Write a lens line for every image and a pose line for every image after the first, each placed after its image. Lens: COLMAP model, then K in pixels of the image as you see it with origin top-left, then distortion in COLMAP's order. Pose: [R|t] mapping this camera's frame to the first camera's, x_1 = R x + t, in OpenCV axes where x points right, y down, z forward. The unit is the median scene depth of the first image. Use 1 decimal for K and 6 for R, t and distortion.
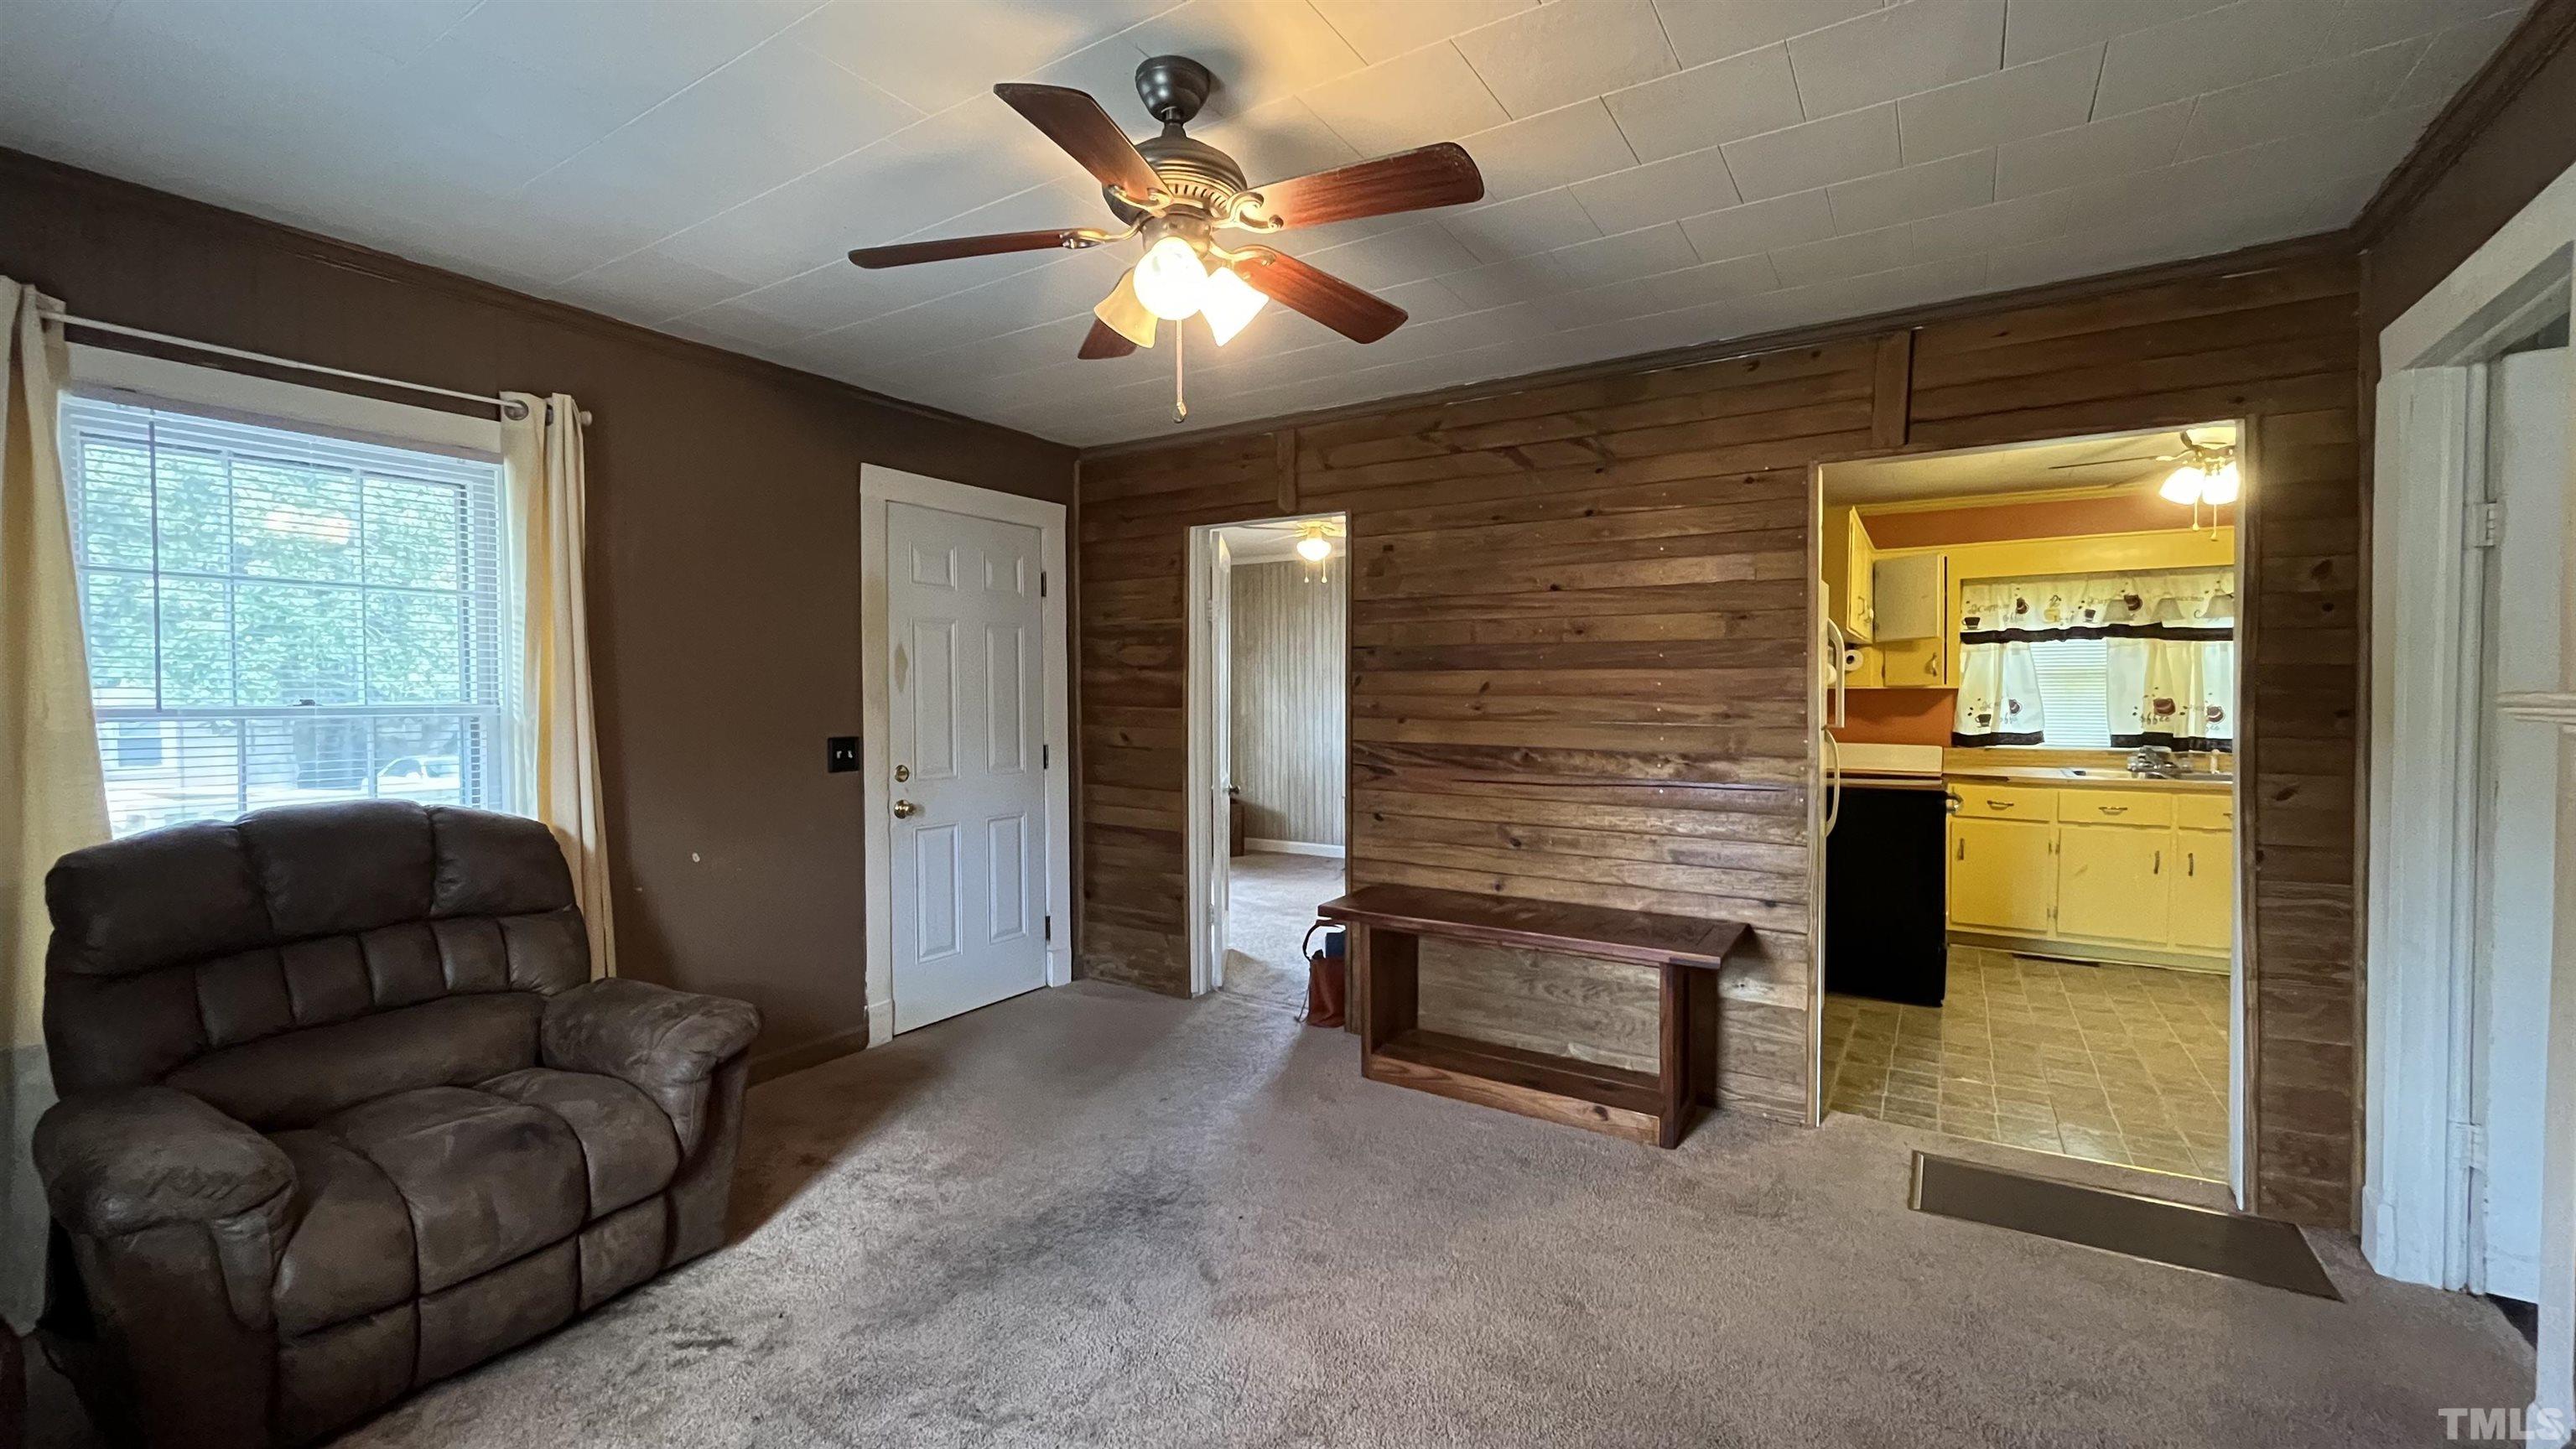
lens RADIAL K [[1039.9, 0, 1281.2], [0, 1039.9, 712.1], [0, 0, 1]] dist [-0.001438, -0.000887]
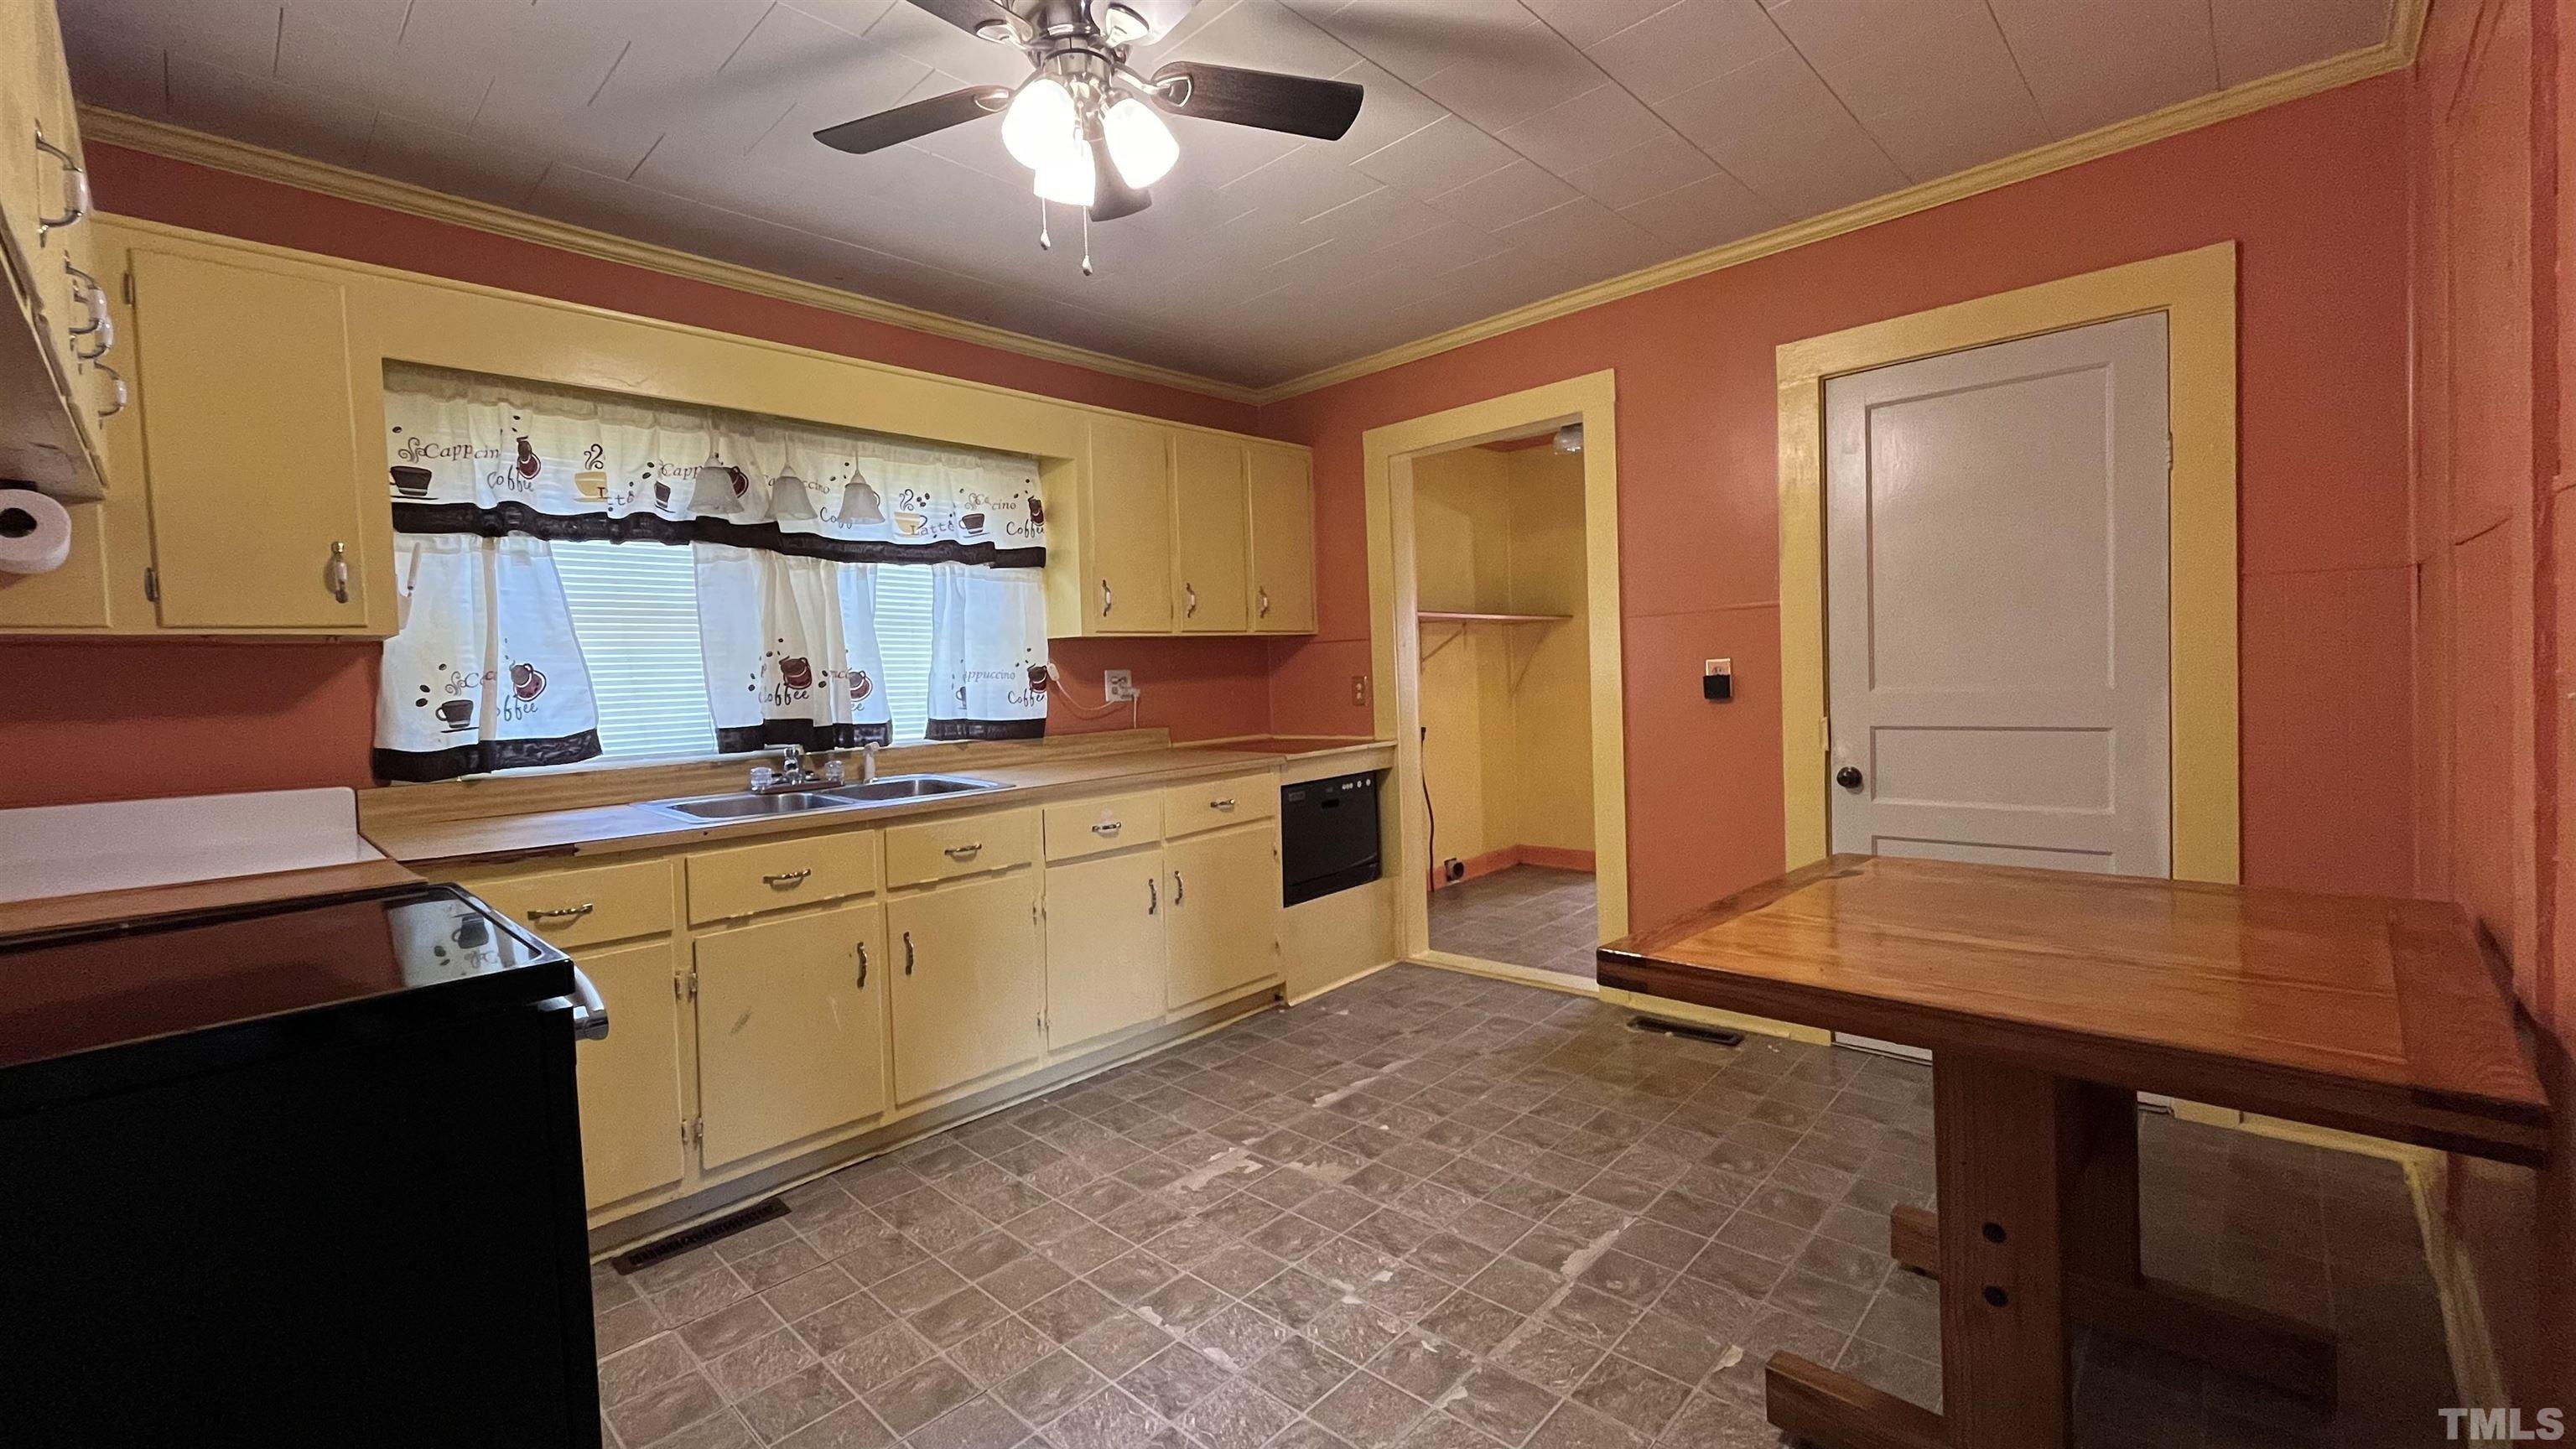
lens RADIAL K [[1039.9, 0, 1276.1], [0, 1039.9, 711.1], [0, 0, 1]] dist [-0.001438, -0.000887]
pose [[0.182949, -0.038106, 0.982384, 0.334121], [0.054285, 0.998116, 0.028607, 0.012814], [-0.981622, 0.048095, 0.184673, 0.619090]]
